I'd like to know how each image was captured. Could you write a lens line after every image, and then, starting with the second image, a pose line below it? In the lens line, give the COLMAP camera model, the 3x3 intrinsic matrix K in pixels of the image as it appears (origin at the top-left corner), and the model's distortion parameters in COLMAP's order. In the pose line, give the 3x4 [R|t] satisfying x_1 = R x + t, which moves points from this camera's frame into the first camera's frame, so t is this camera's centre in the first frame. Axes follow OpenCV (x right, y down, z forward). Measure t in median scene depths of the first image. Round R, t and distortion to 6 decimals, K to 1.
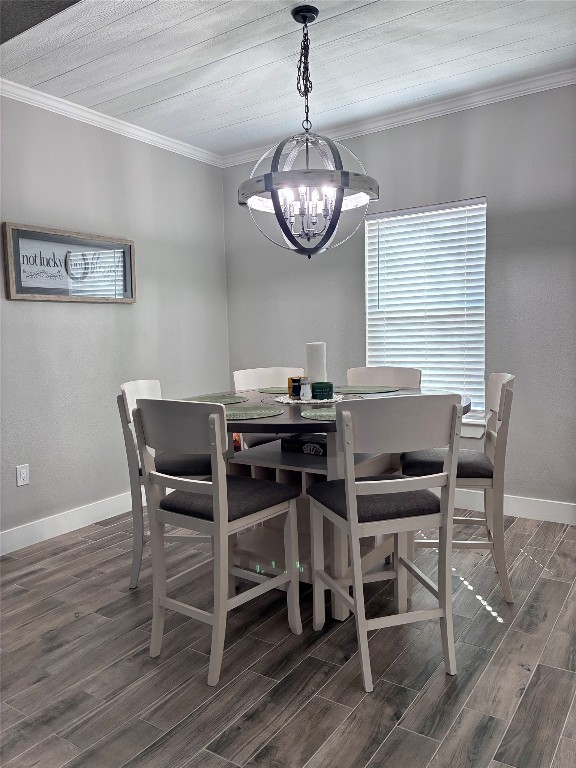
lens RADIAL K [[578.8, 0, 295.1], [0, 578.8, 380.5], [0, 0, 1]] dist [0.018786, -0.010366]
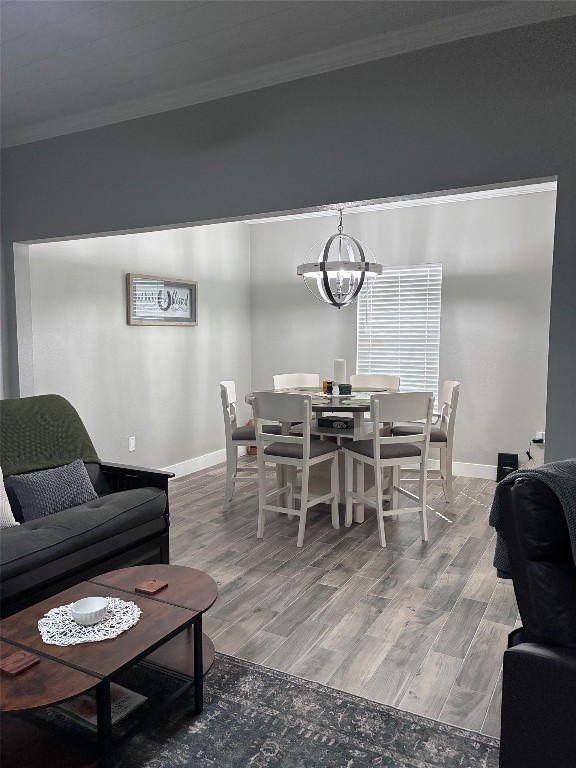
lens RADIAL K [[578.8, 0, 295.5], [0, 578.8, 380.2], [0, 0, 1]] dist [0.018786, -0.010366]
pose [[0.994827, 0.018192, 0.099938, -0.298774], [-0.017868, 0.999832, -0.004142, 0.000978], [-0.099997, 0.002335, 0.994985, -0.712928]]
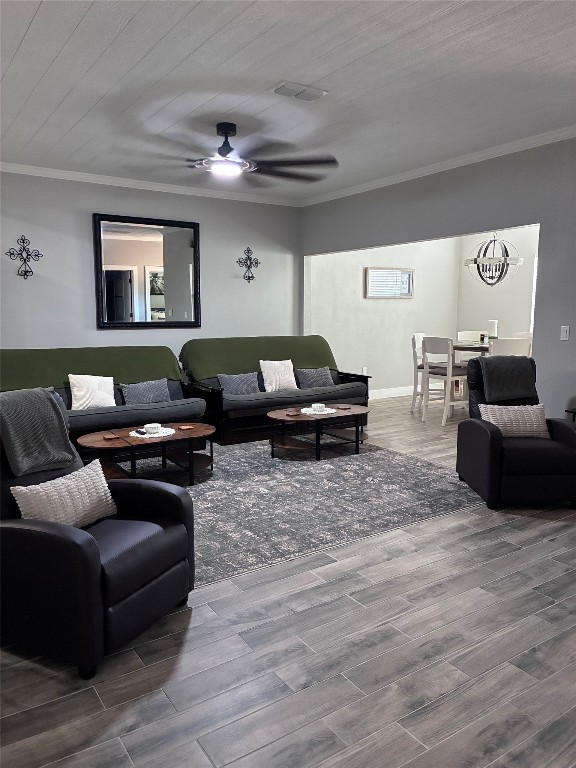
lens RADIAL K [[578.8, 0, 293.3], [0, 578.8, 385.3], [0, 0, 1]] dist [0.018786, -0.010366]
pose [[0.924125, 0.077547, -0.374138, 0.234107], [-0.056585, 0.996167, 0.066709, 0.111652], [0.377876, -0.040477, 0.924971, -1.935684]]
